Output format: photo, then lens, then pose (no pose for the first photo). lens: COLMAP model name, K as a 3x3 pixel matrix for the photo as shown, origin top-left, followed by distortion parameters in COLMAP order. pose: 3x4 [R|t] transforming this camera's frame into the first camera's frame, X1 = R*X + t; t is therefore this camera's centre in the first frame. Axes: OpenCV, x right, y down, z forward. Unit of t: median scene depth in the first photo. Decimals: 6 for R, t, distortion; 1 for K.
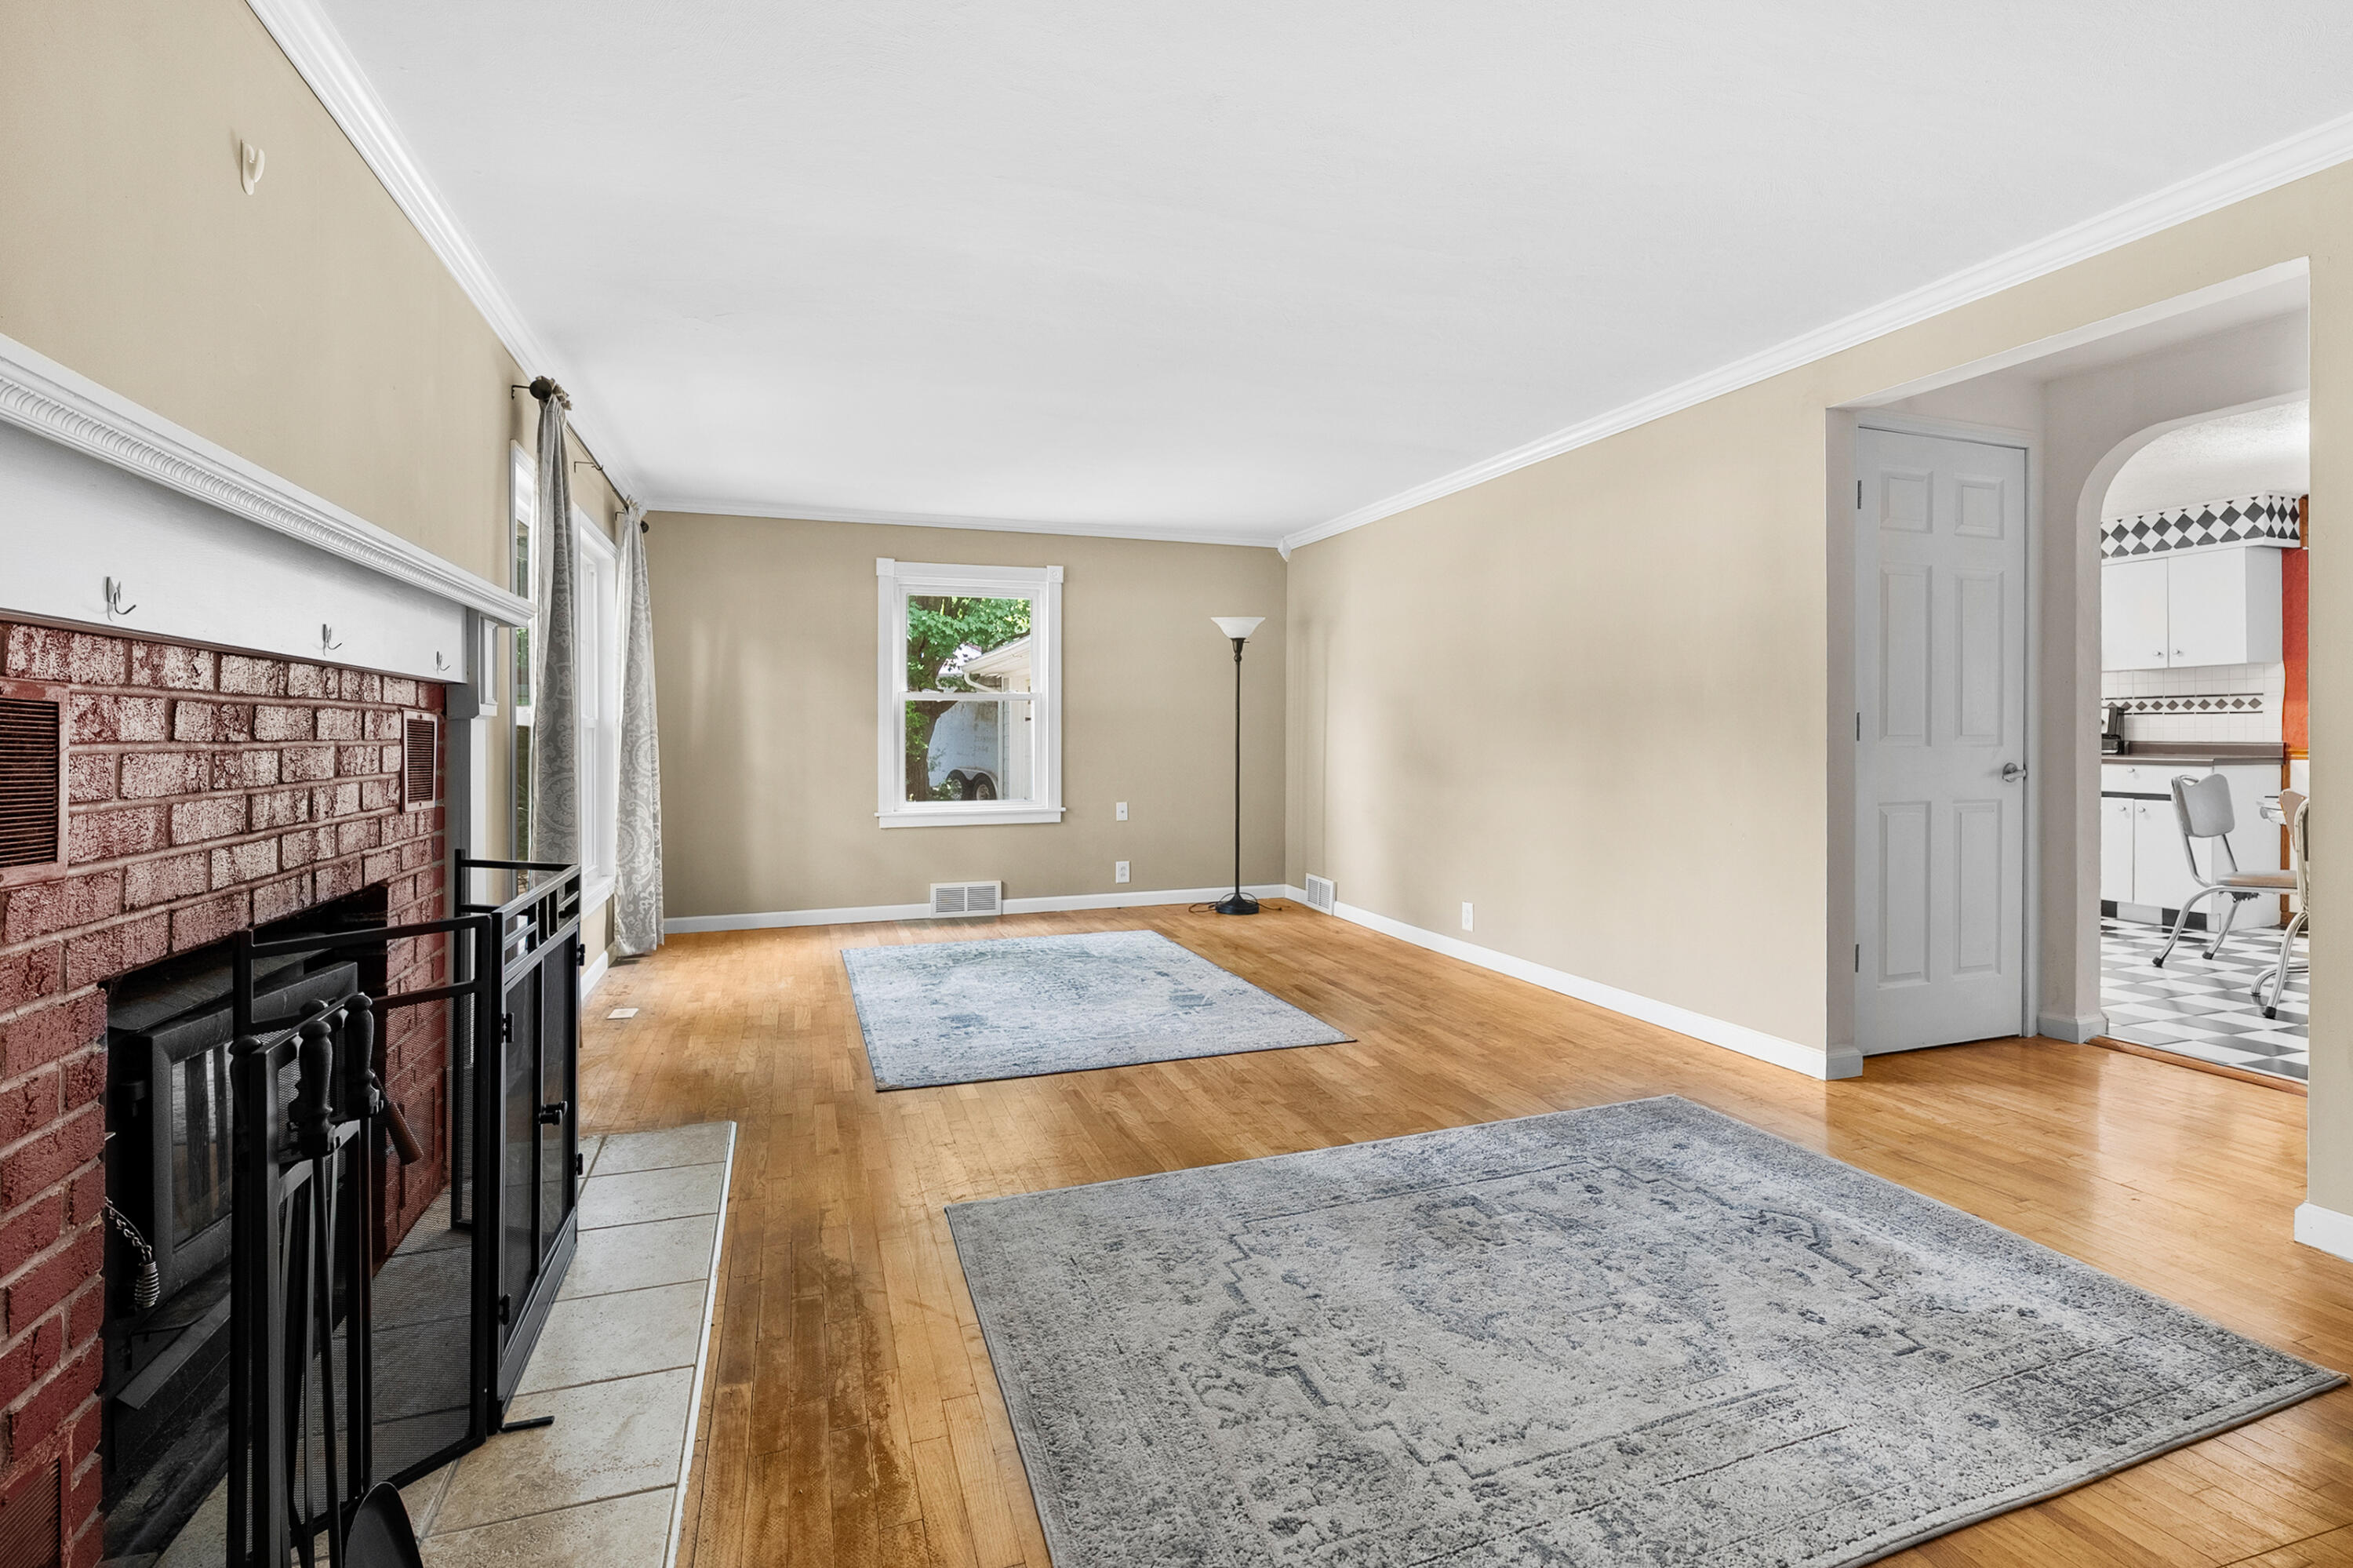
lens RADIAL K [[1078.8, 0, 1178.5], [0, 1078.8, 734.5], [0, 0, 1]] dist [-0.007584, -0.000031]
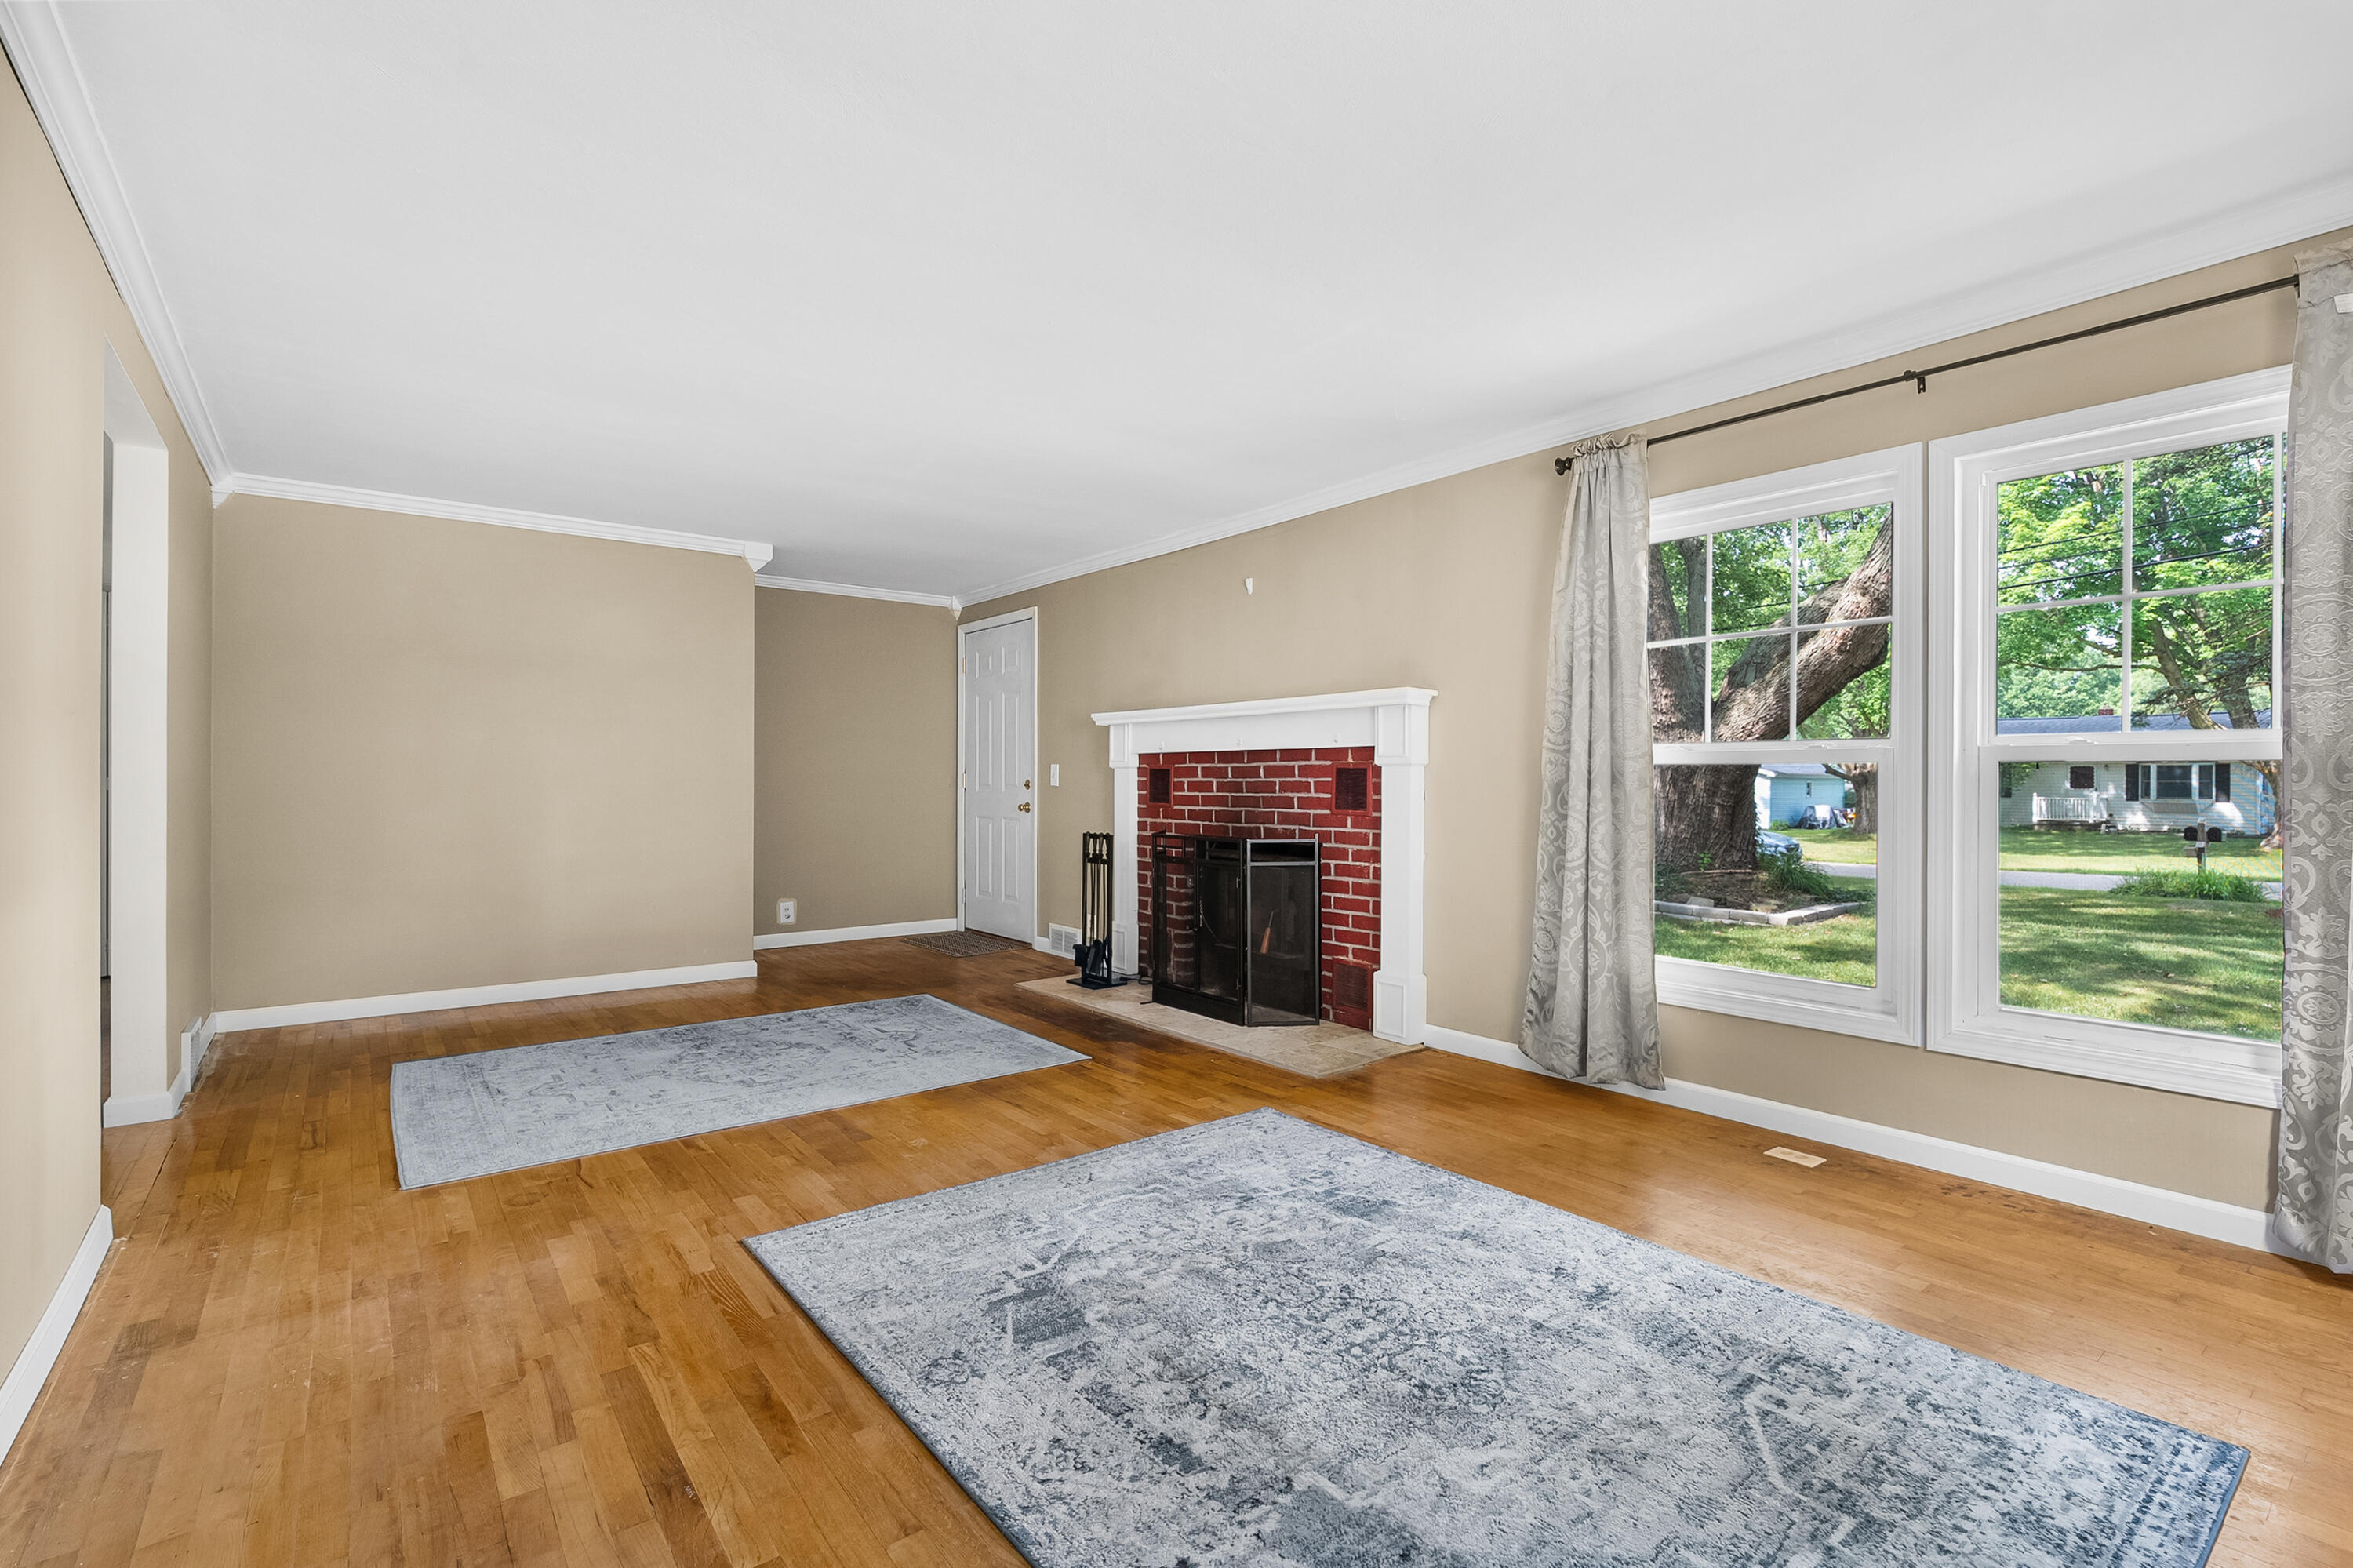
lens RADIAL K [[1056.4, 0, 1171.2], [0, 1056.4, 780.7], [0, 0, 1]] dist [-0.005577, 0.000008]
pose [[-0.947555, 0.001303, -0.319591, 0.092012], [0.000482, 0.999996, 0.002649, 0.001716], [0.319593, 0.002356, -0.947552, 1.264916]]
